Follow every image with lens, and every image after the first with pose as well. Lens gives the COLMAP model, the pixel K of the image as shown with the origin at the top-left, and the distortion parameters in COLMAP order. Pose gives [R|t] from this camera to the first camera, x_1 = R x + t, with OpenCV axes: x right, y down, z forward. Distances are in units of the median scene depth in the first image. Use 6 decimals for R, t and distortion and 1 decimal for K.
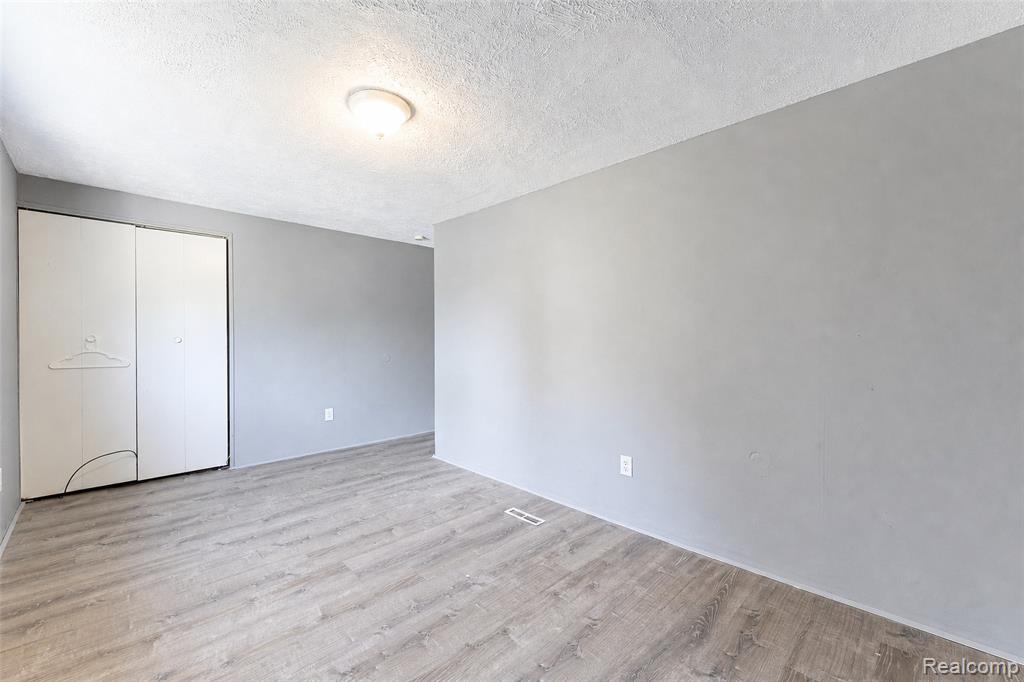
lens RADIAL K [[414.7, 0, 510.6], [0, 414.7, 342.0], [0, 0, 1]] dist [-0.000845, 0.000106]
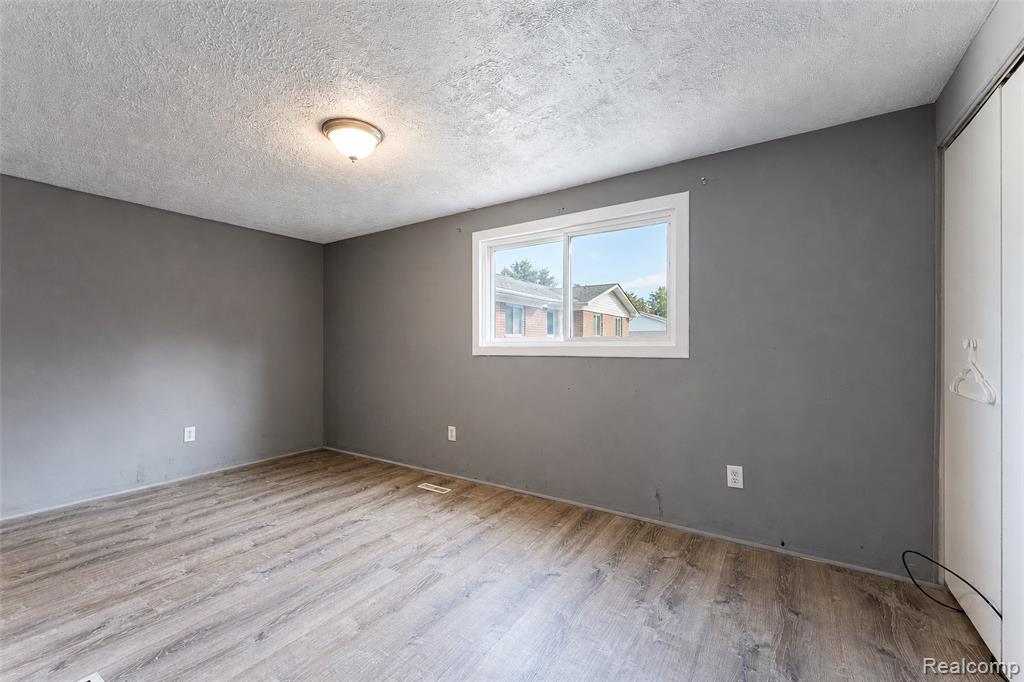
lens RADIAL K [[430.0, 0, 479.1], [0, 430.0, 340.6], [0, 0, 1]] dist [-0.001294, -0.000106]
pose [[-0.991463, 0.002067, -0.130373, -0.416661], [0.001240, 0.999979, 0.006425, -0.009750], [0.130384, 0.006209, -0.991444, 1.824559]]
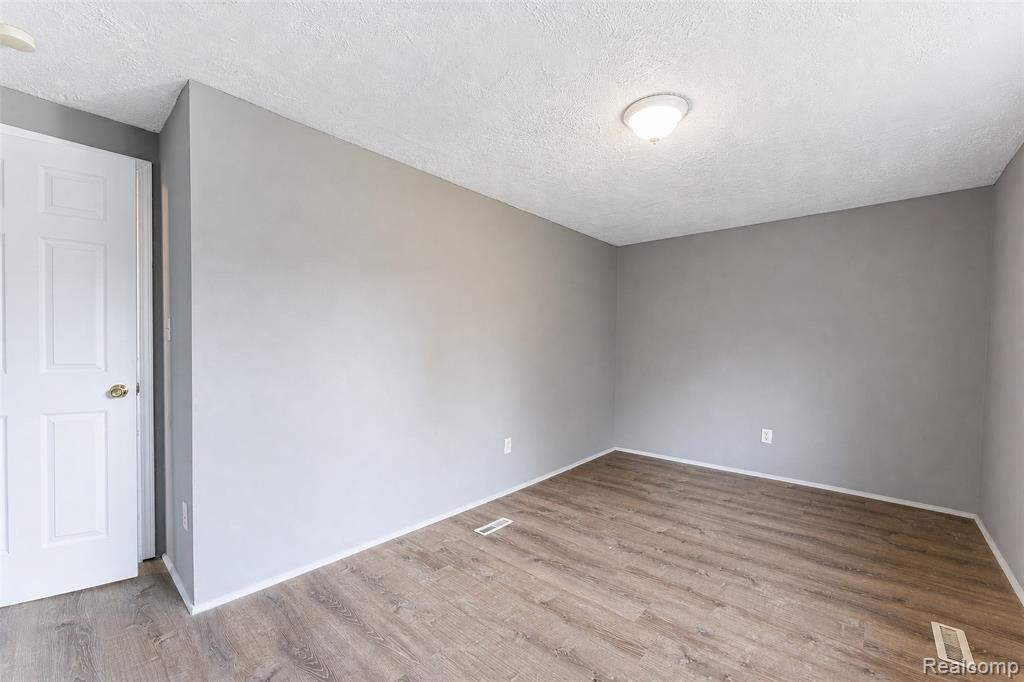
lens RADIAL K [[401.3, 0, 512.0], [0, 401.3, 341.0], [0, 0, 1]] dist [0.000846, 0.000115]
pose [[-0.038705, 0.011602, 0.999183, -1.095575], [0.005983, 0.999917, -0.011379, -0.015619], [-0.999233, 0.005538, -0.038772, 1.159435]]
